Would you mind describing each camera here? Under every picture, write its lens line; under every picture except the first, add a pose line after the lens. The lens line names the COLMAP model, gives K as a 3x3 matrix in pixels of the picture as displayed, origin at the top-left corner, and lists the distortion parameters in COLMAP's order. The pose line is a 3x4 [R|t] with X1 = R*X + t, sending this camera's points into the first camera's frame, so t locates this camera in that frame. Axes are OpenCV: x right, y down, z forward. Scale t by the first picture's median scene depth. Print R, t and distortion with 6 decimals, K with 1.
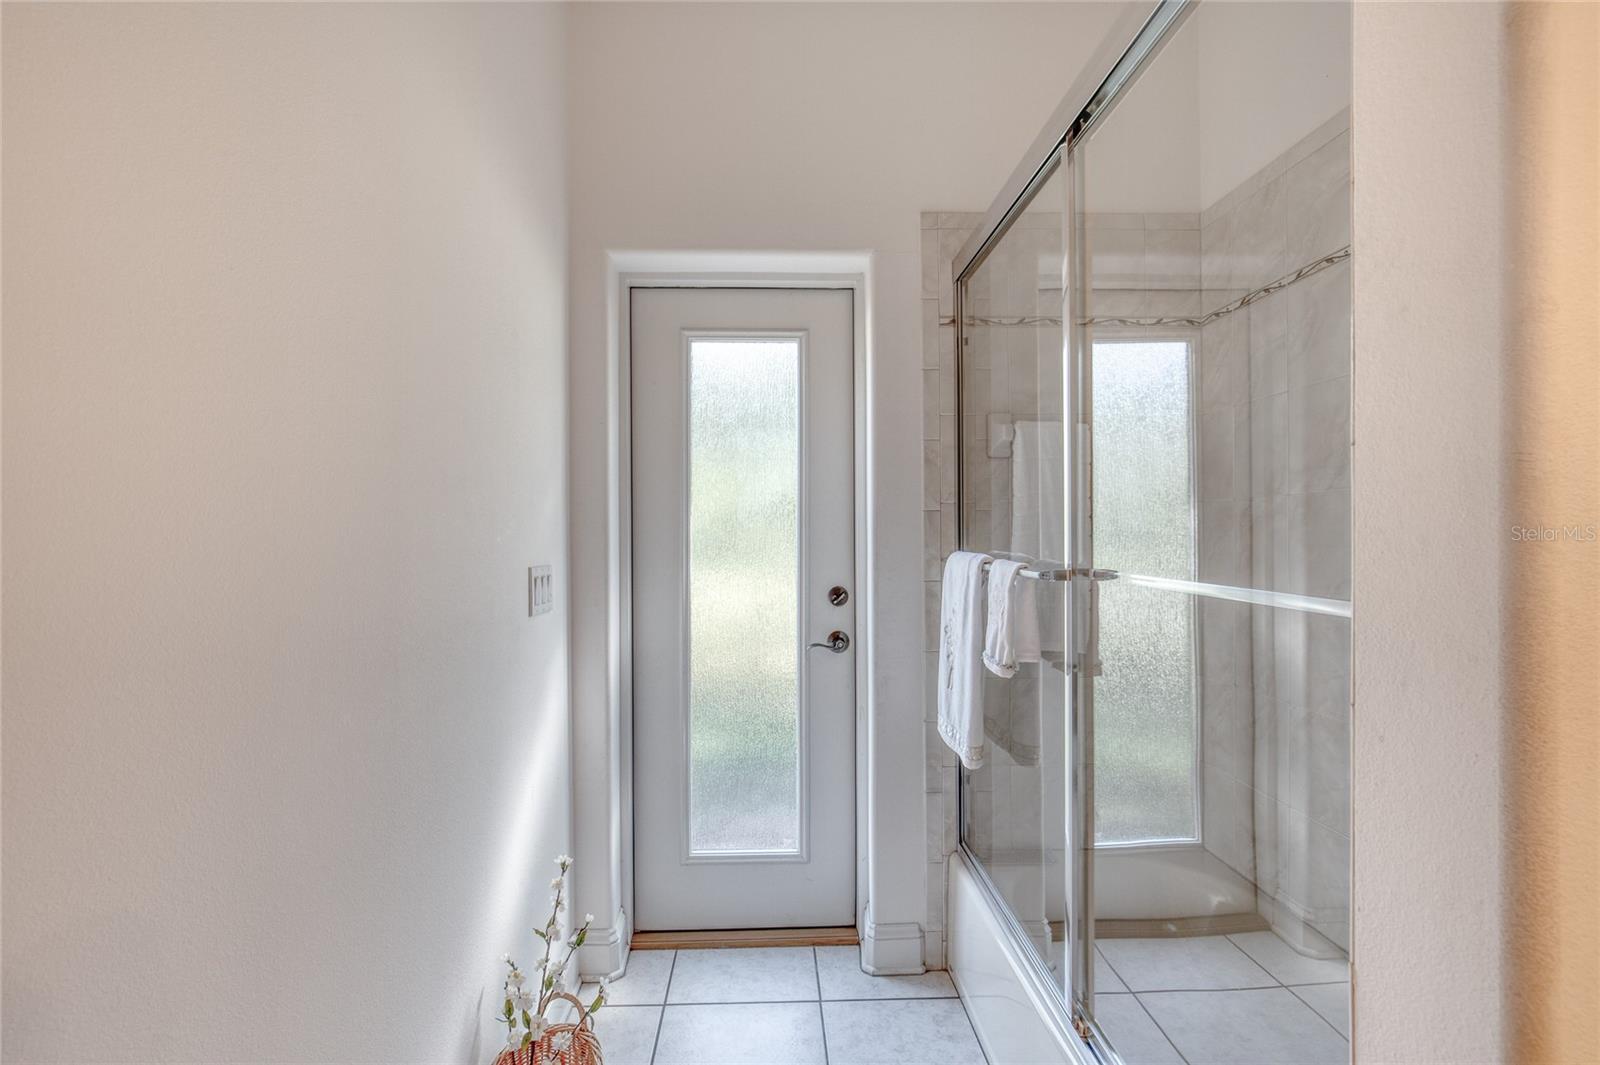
lens RADIAL K [[742.7, 0, 795.5], [0, 742.7, 532.9], [0, 0, 1]] dist [-0.015349, 0.004517]
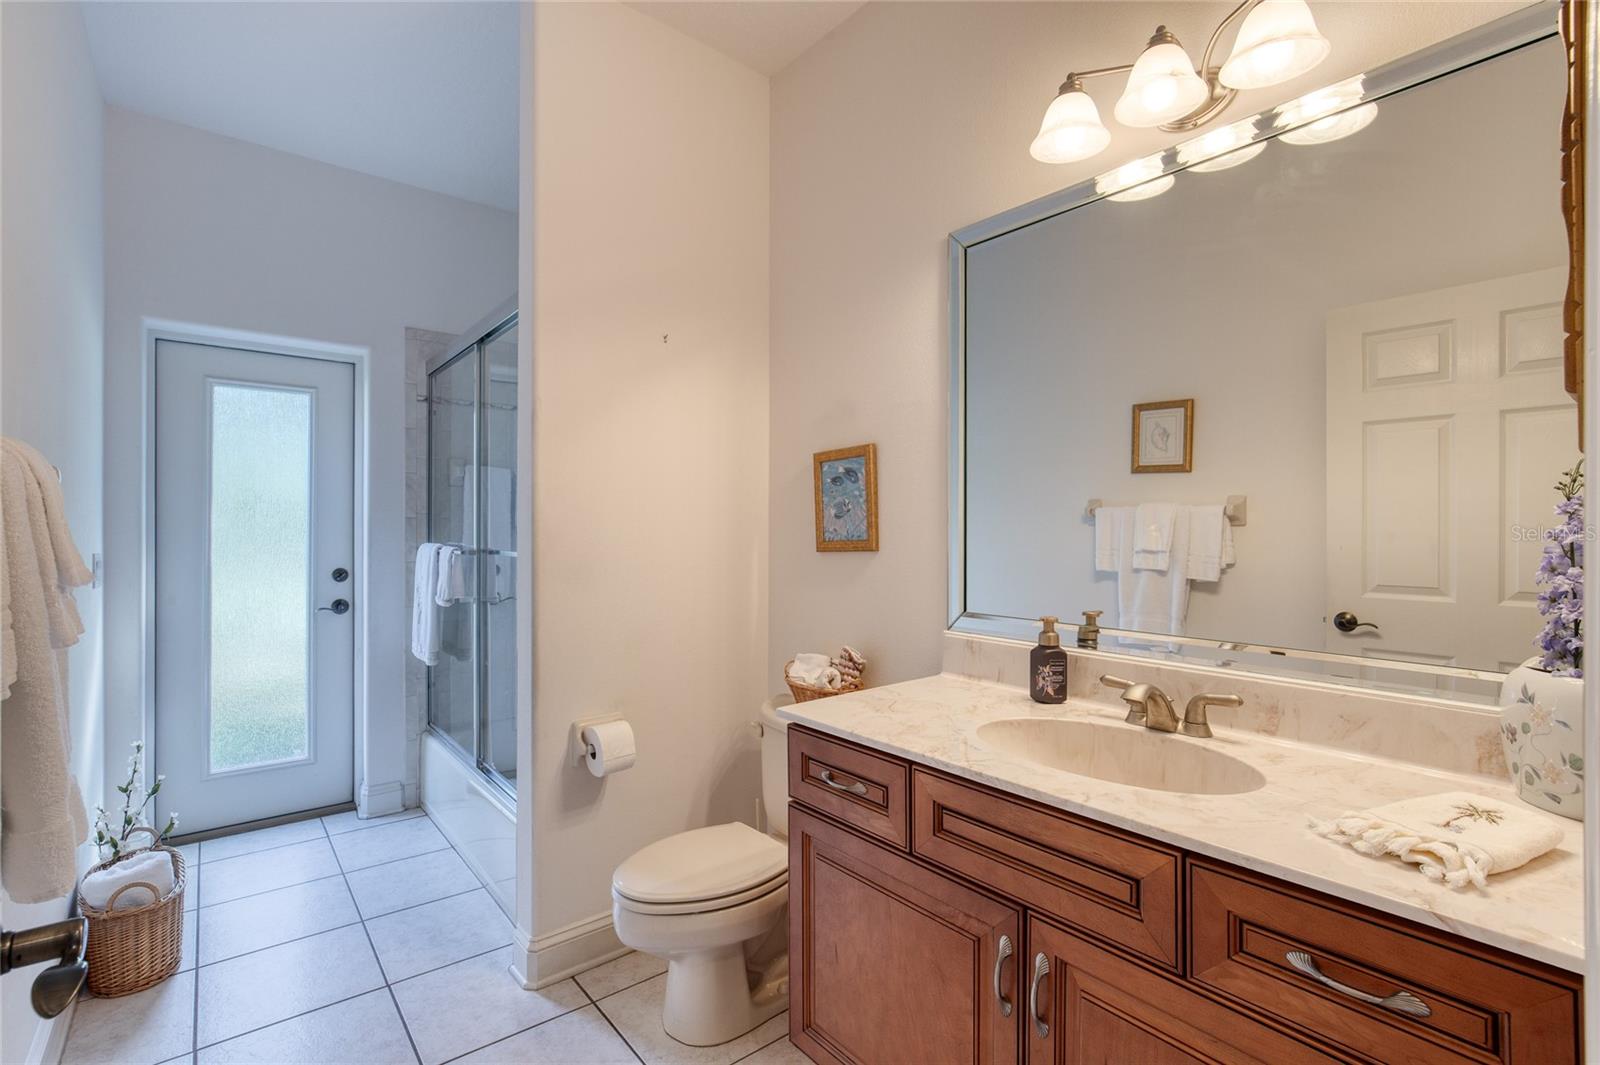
lens RADIAL K [[742.7, 0, 790.0], [0, 742.7, 529.4], [0, 0, 1]] dist [-0.015349, 0.004517]
pose [[0.811565, 0.006988, 0.584220, -0.081398], [-0.005843, 0.999976, -0.003844, -0.002939], [-0.584233, -0.000294, 0.811586, -0.756054]]
